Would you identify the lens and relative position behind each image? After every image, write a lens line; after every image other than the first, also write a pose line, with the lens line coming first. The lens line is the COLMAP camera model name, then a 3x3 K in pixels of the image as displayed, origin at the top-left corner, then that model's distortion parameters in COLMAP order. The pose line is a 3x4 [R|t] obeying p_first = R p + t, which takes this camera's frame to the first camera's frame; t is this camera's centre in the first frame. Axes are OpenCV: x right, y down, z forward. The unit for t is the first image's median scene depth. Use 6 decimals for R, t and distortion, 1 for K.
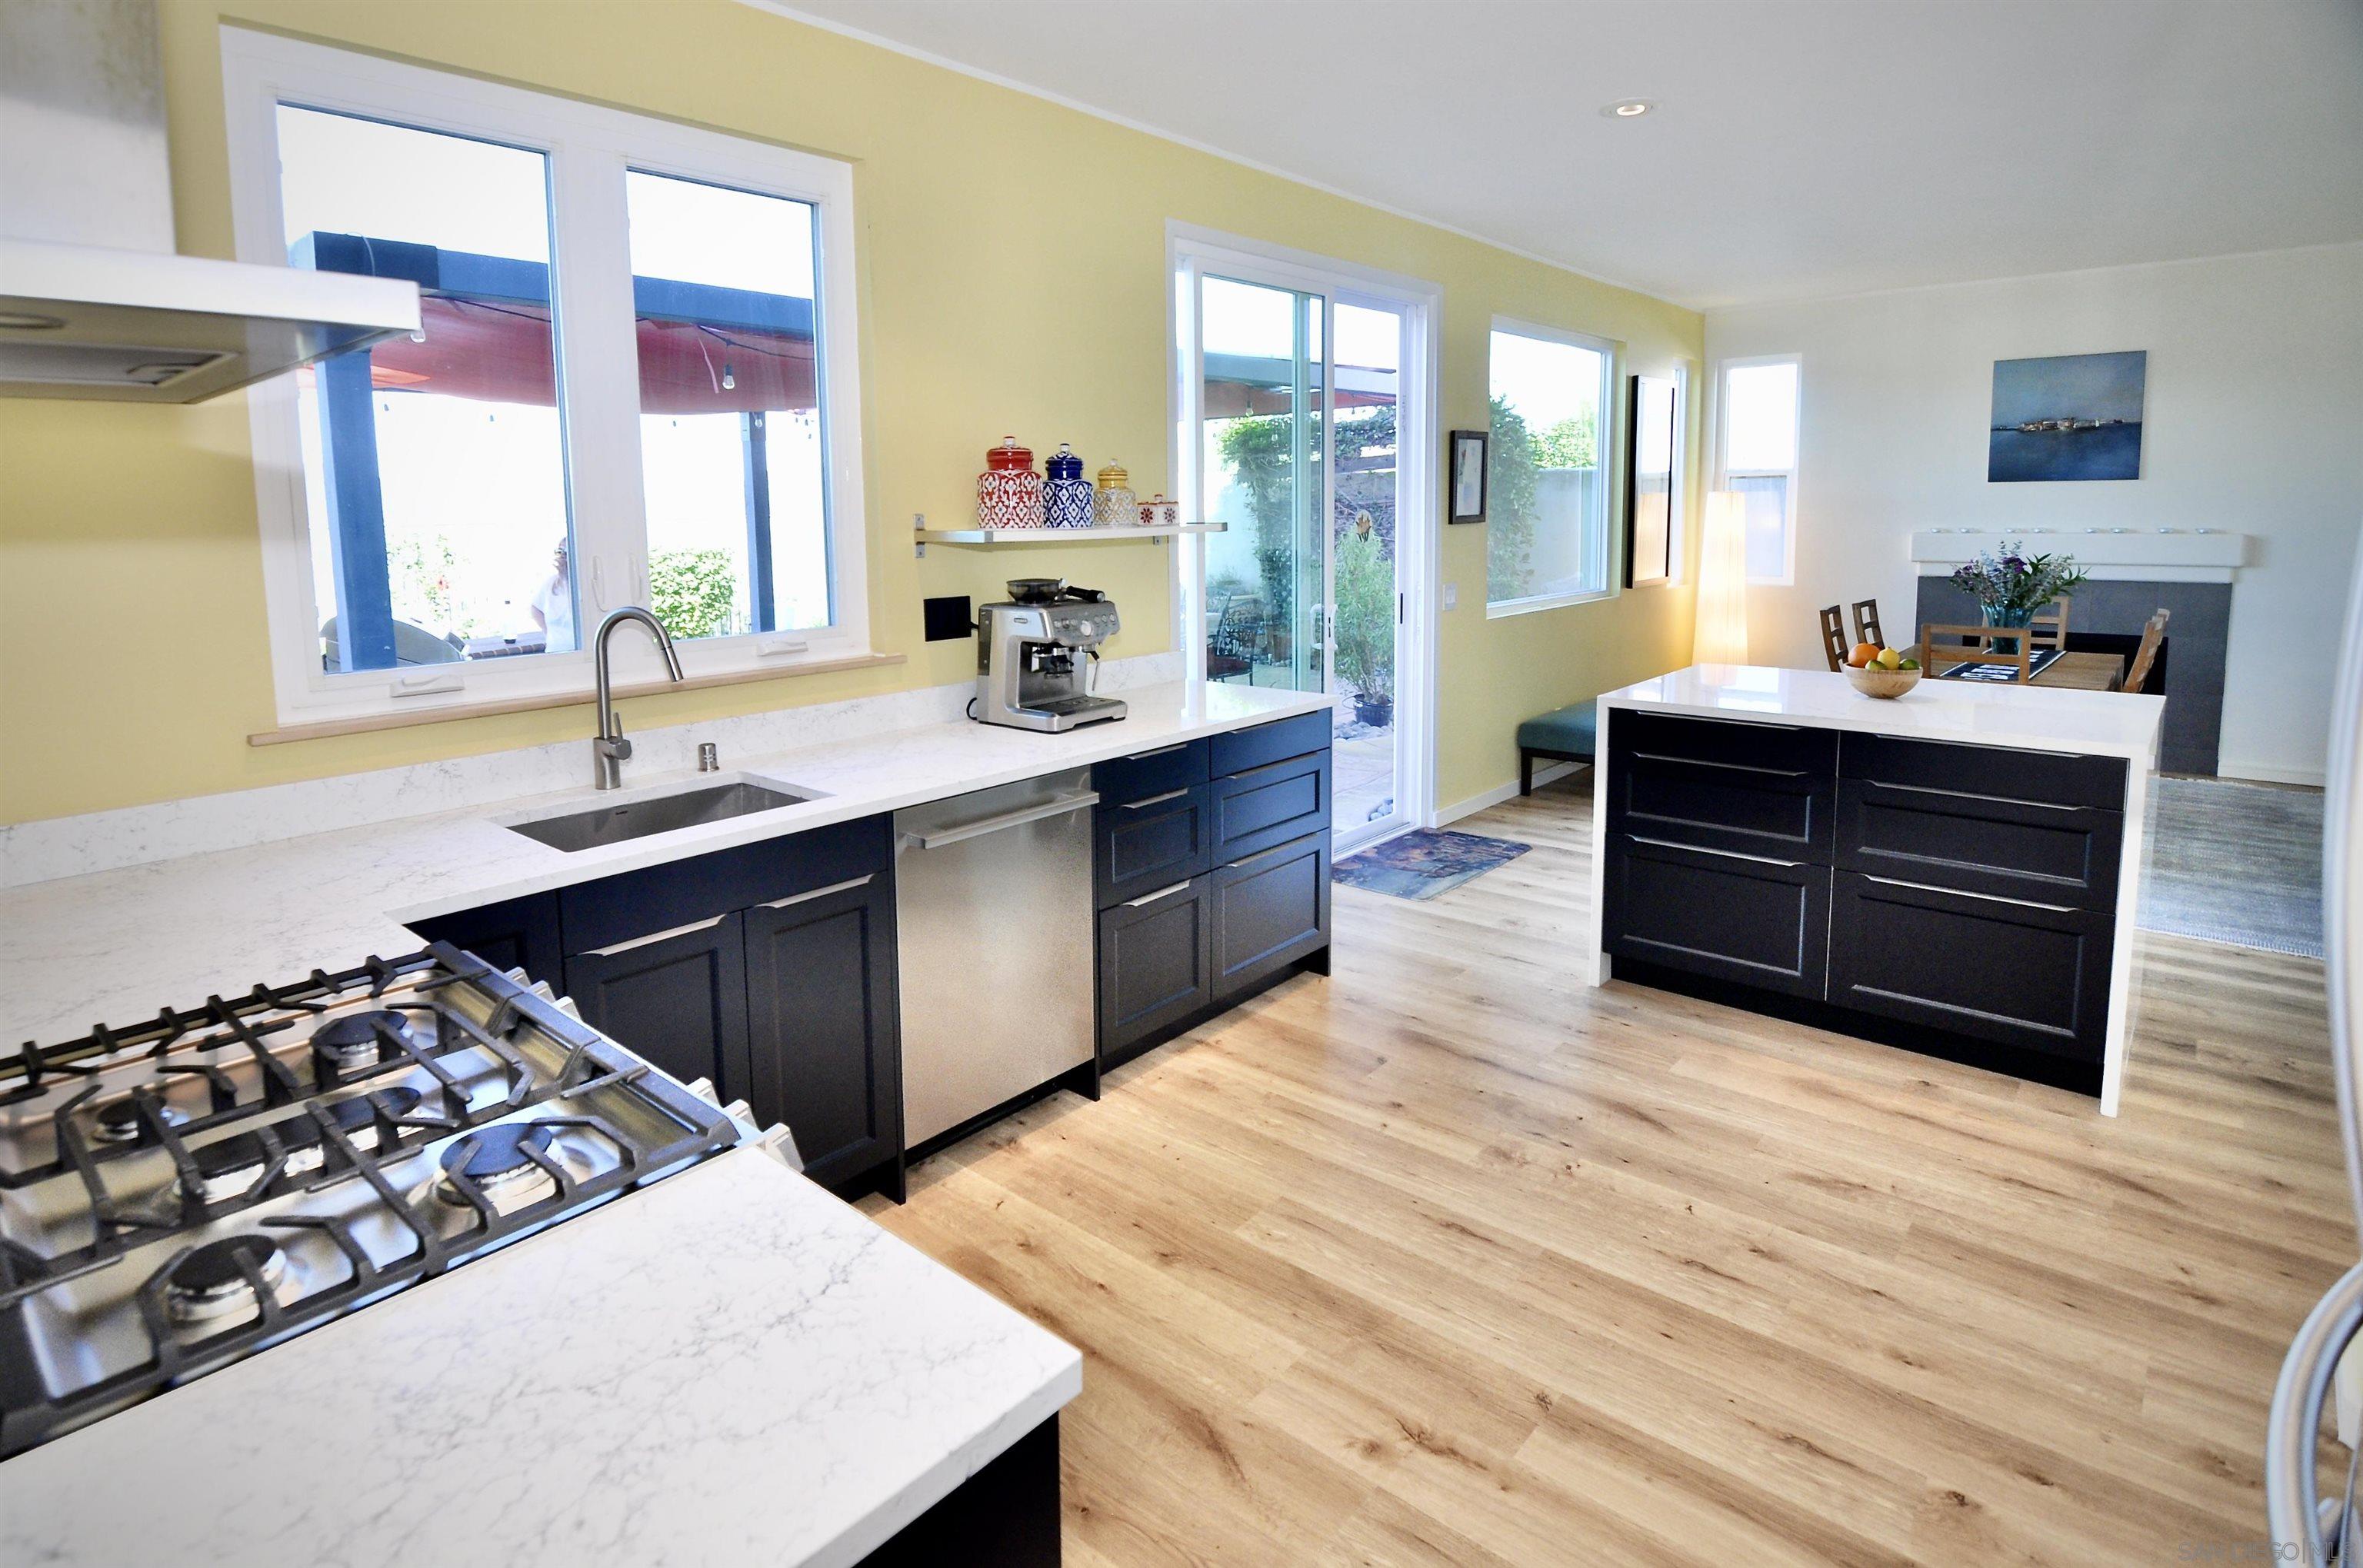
lens RADIAL K [[1246.1, 0, 1121.8], [0, 1246.1, 633.8], [0, 0, 1]] dist [-0.004746, -0.011995]
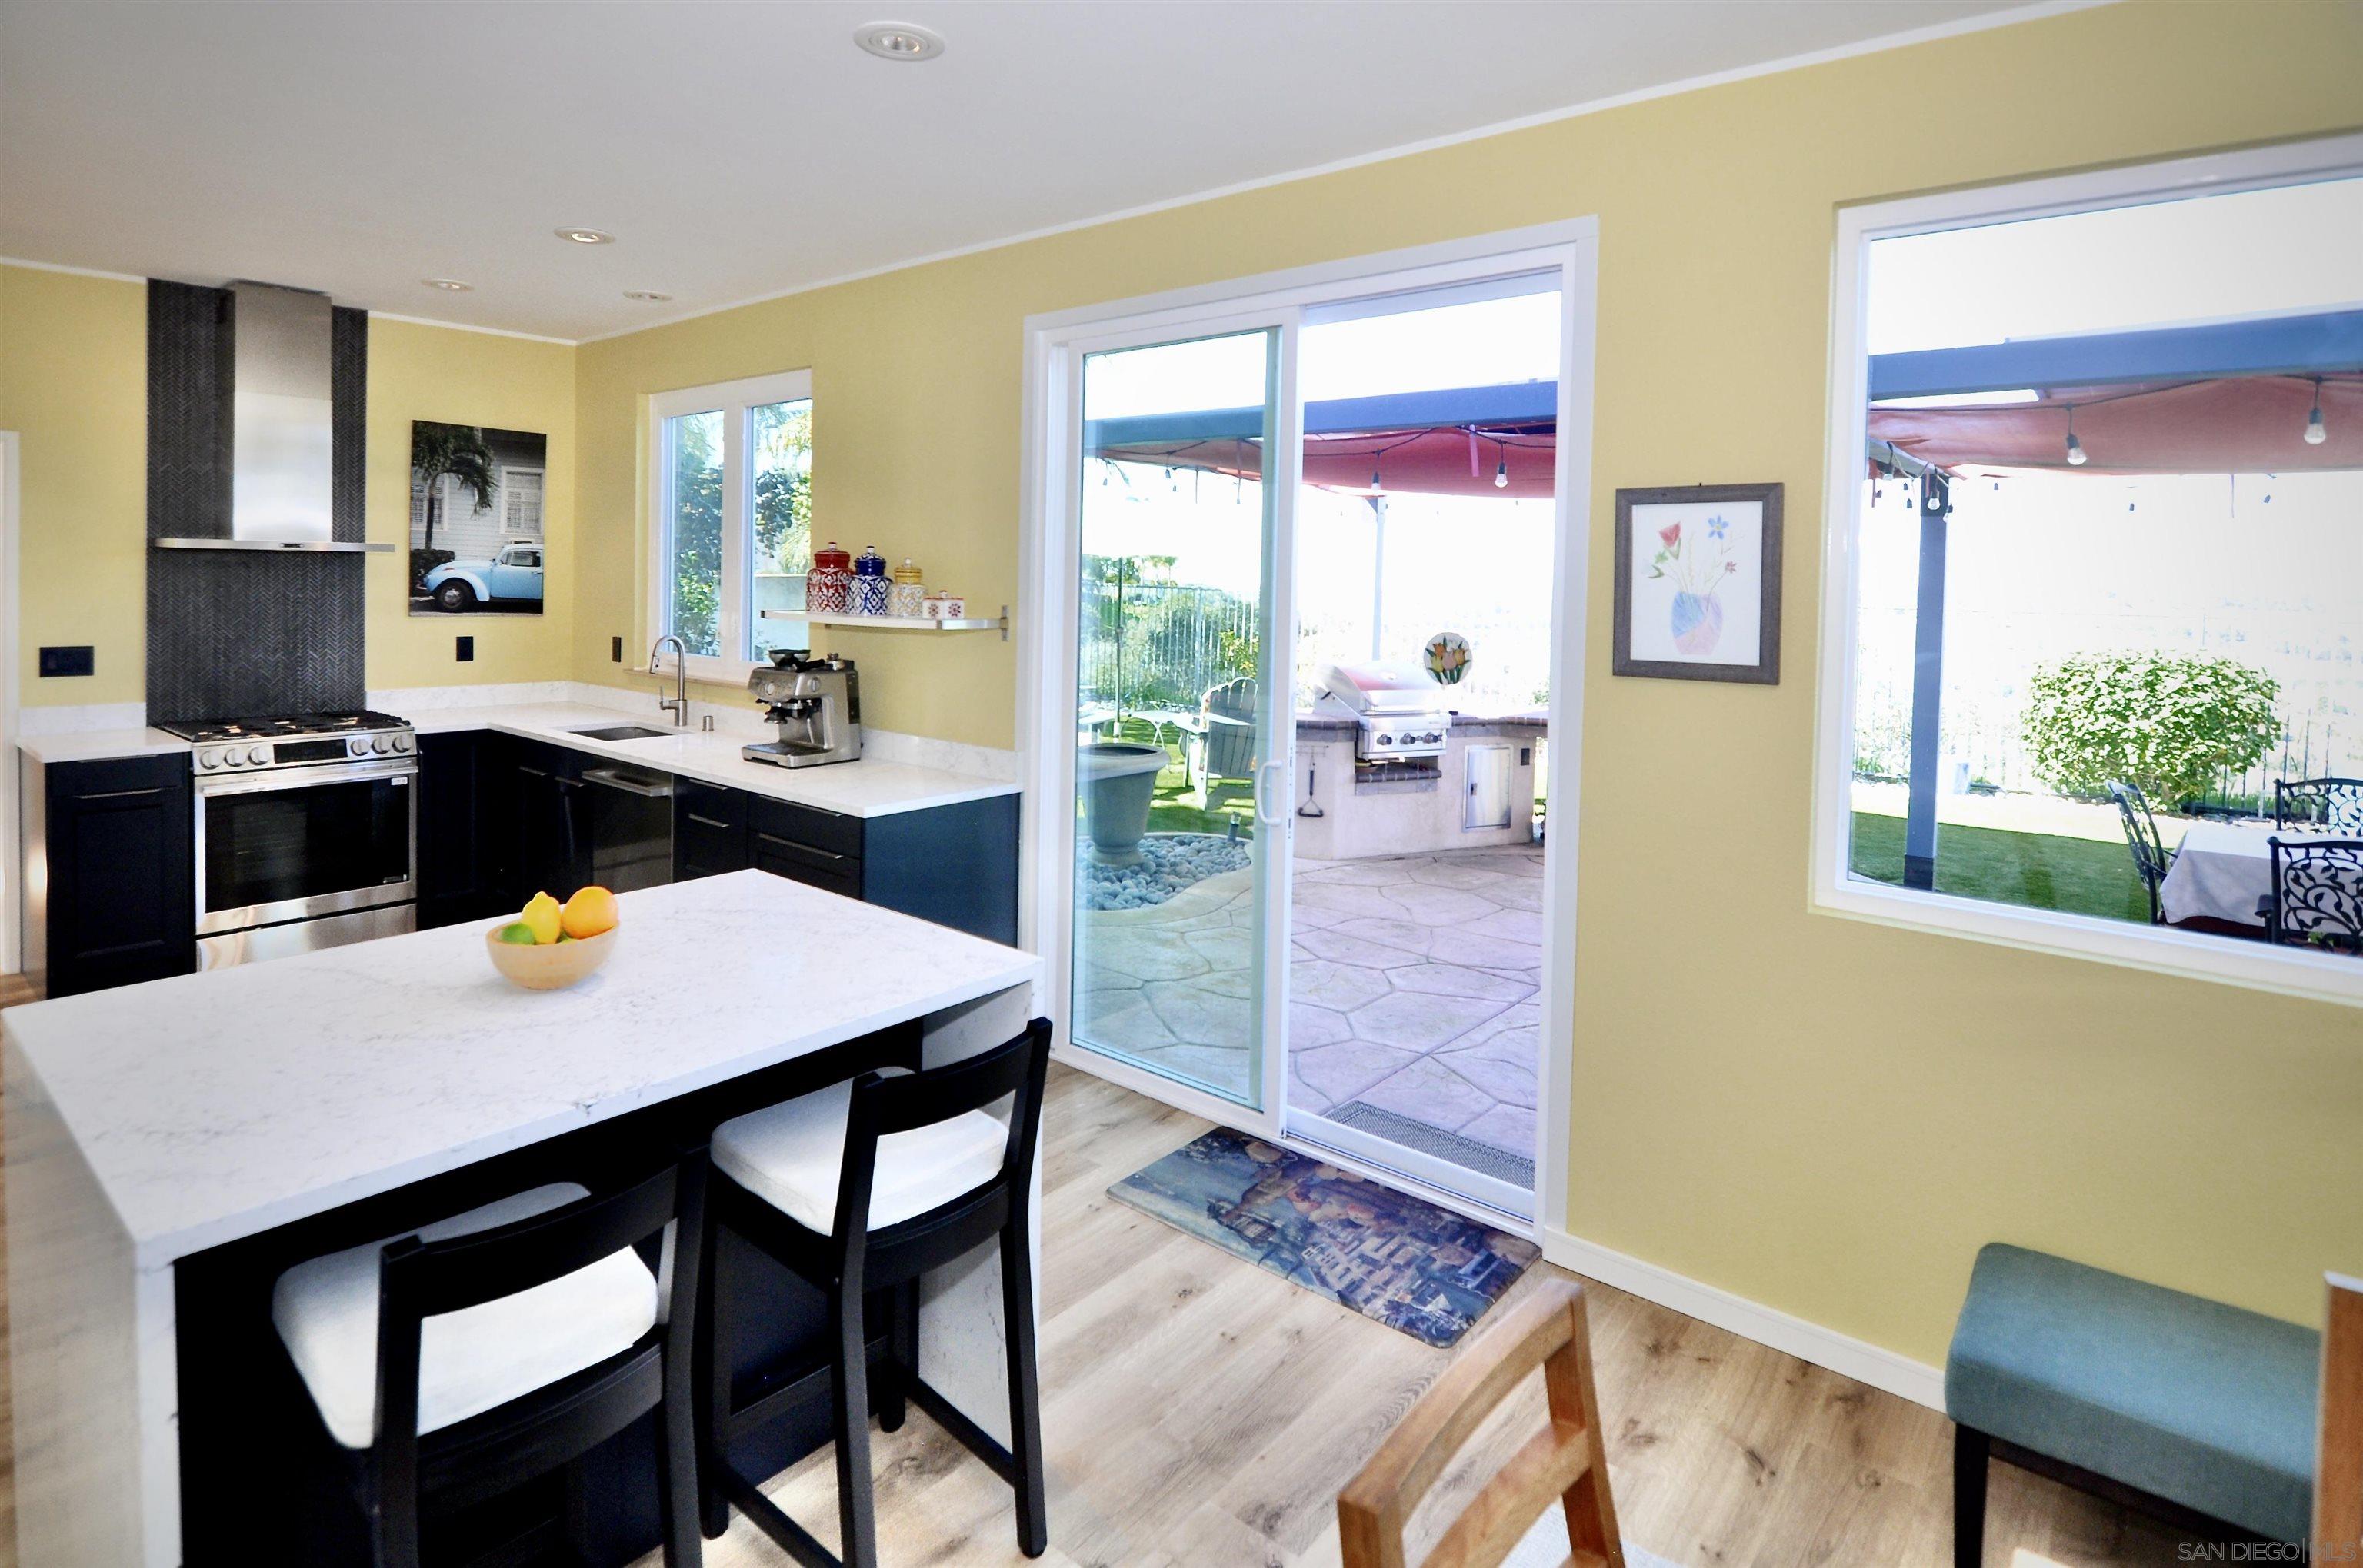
lens RADIAL K [[1212.9, 0, 1143.8], [0, 1212.9, 605.0], [0, 0, 1]] dist [-0.018033, 0.000178]
pose [[0.031000, 0.039620, -0.998734, 0.737297], [-0.122190, 0.991870, 0.035555, -0.109422], [0.992022, 0.120933, 0.035589, 0.787359]]
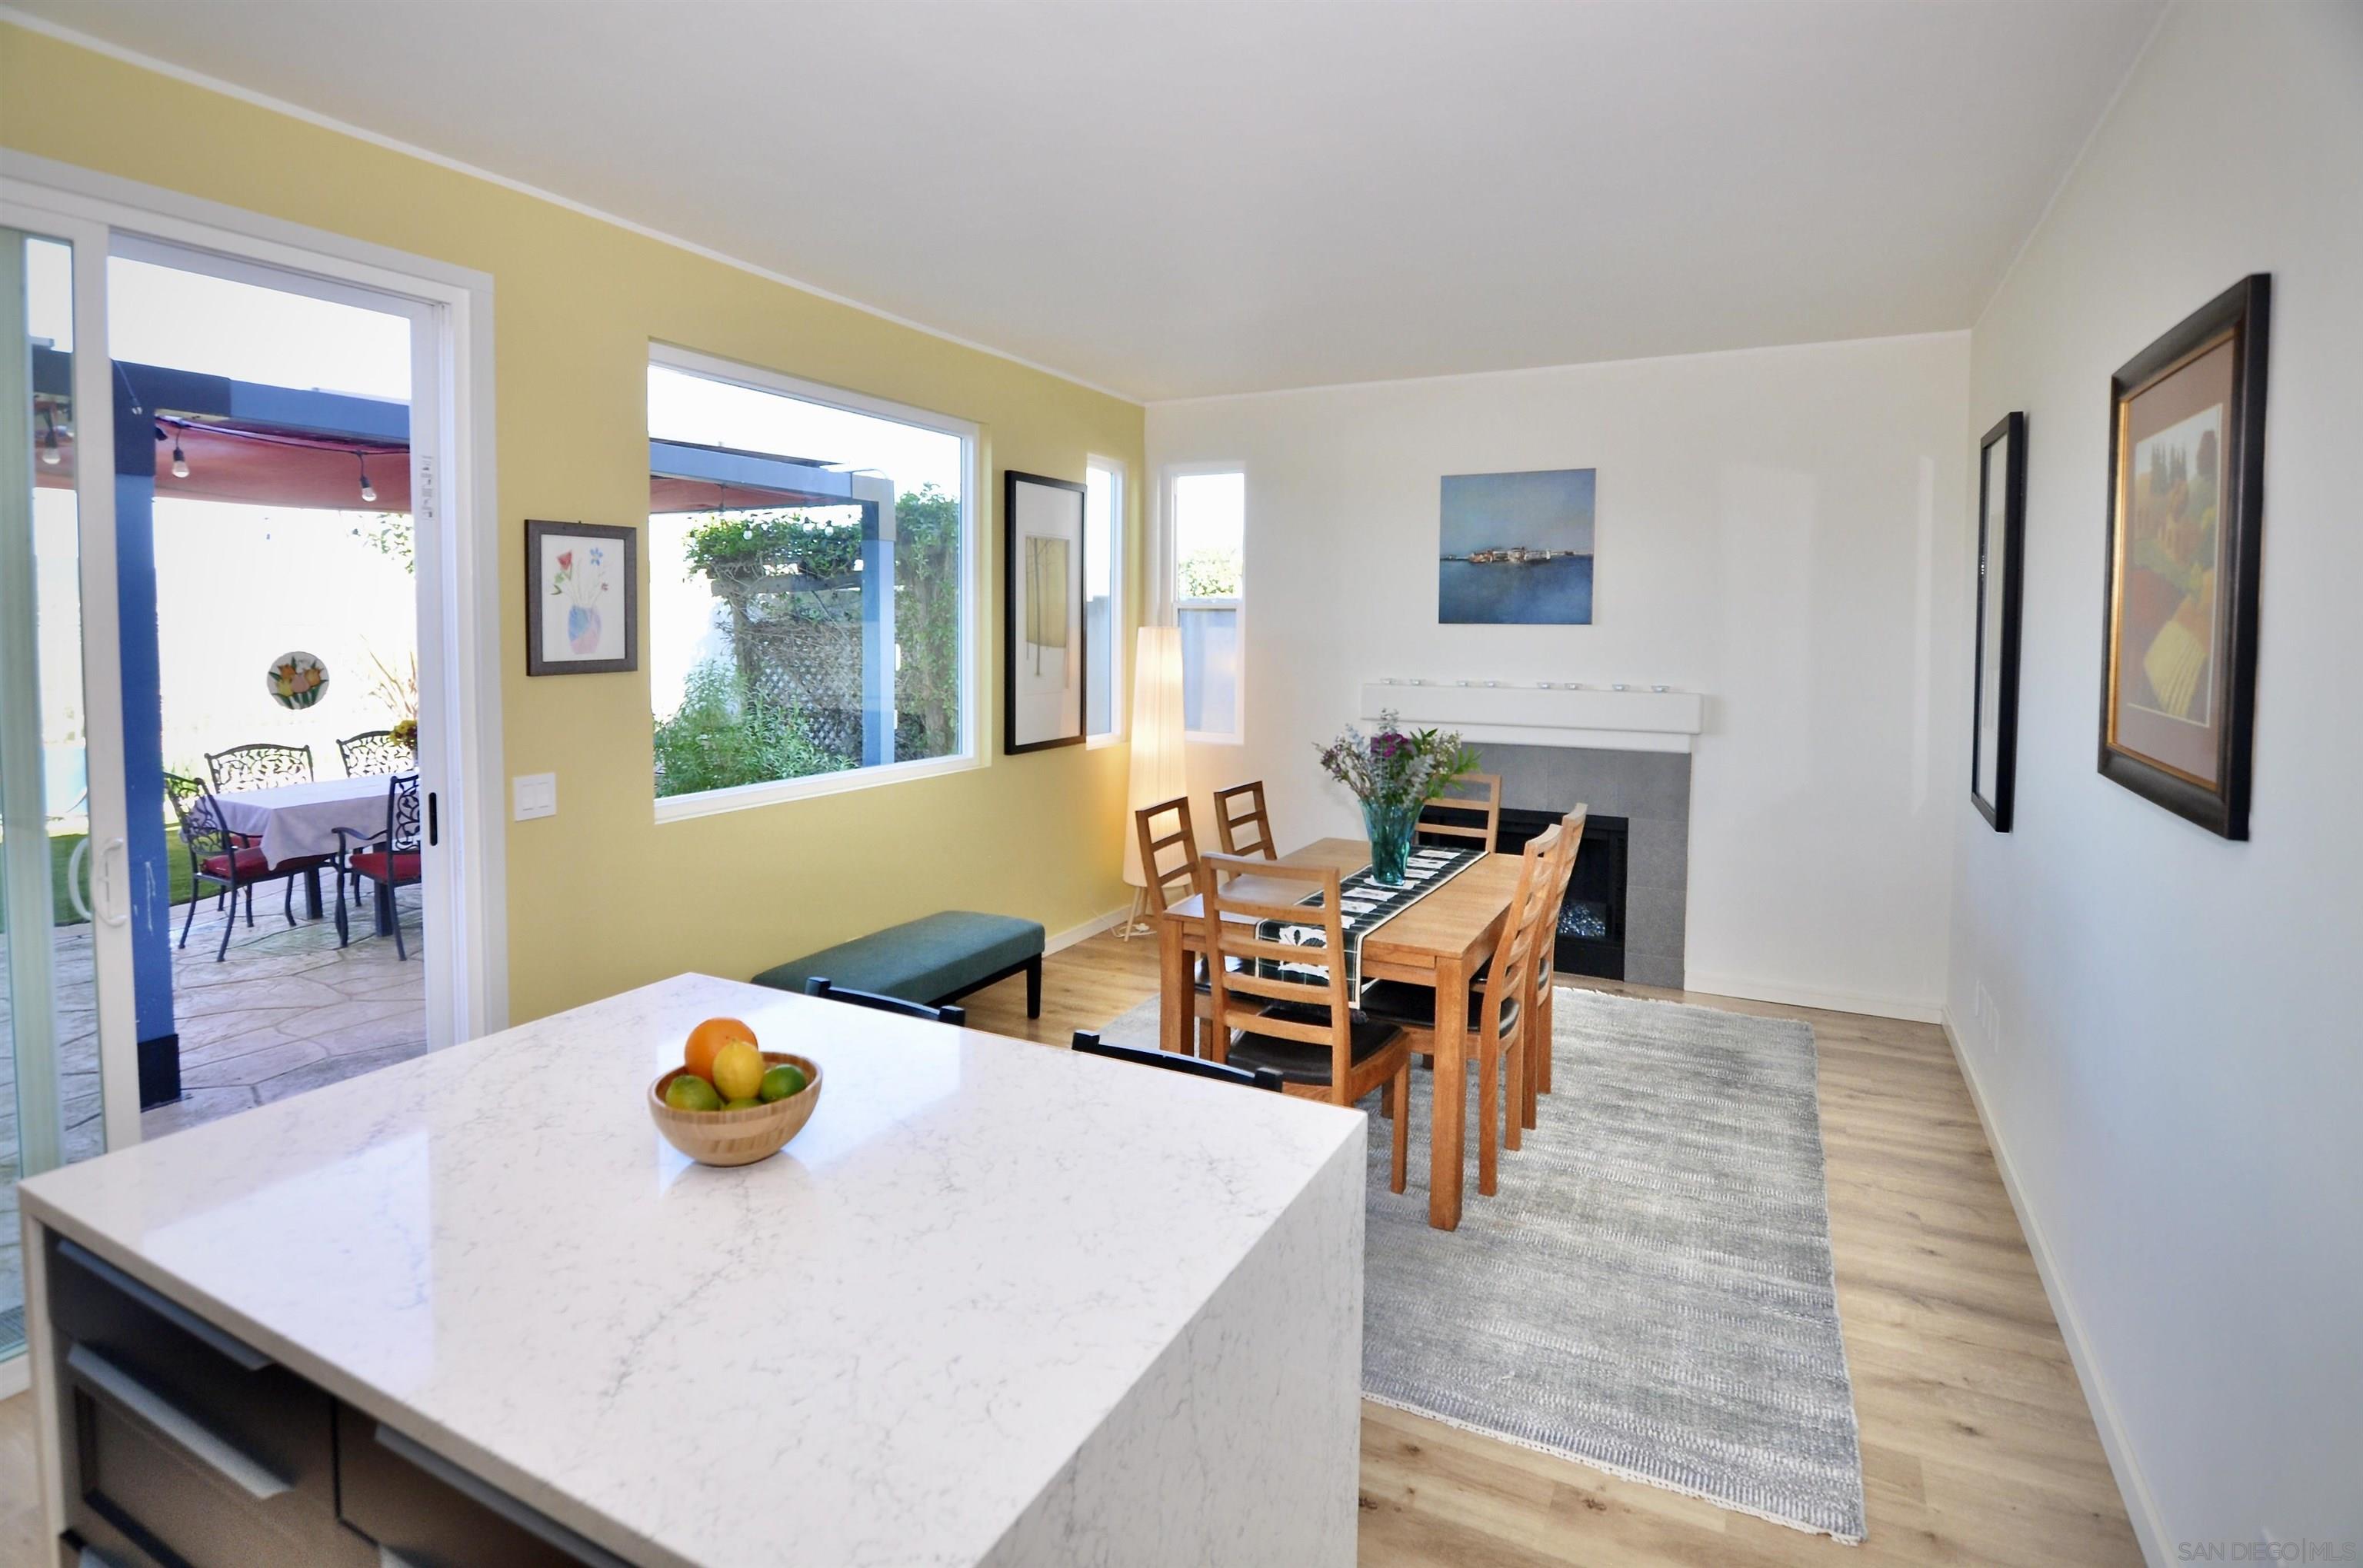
lens RADIAL K [[1161.8, 0, 1168.6], [0, 1161.8, 687.0], [0, 0, 1]] dist [-0.010979, -0.000371]
pose [[0.967679, 0.011419, 0.251928, 0.418789], [0.000193, 0.998941, -0.046018, -0.056776], [-0.252187, 0.044579, 0.966651, 0.384332]]
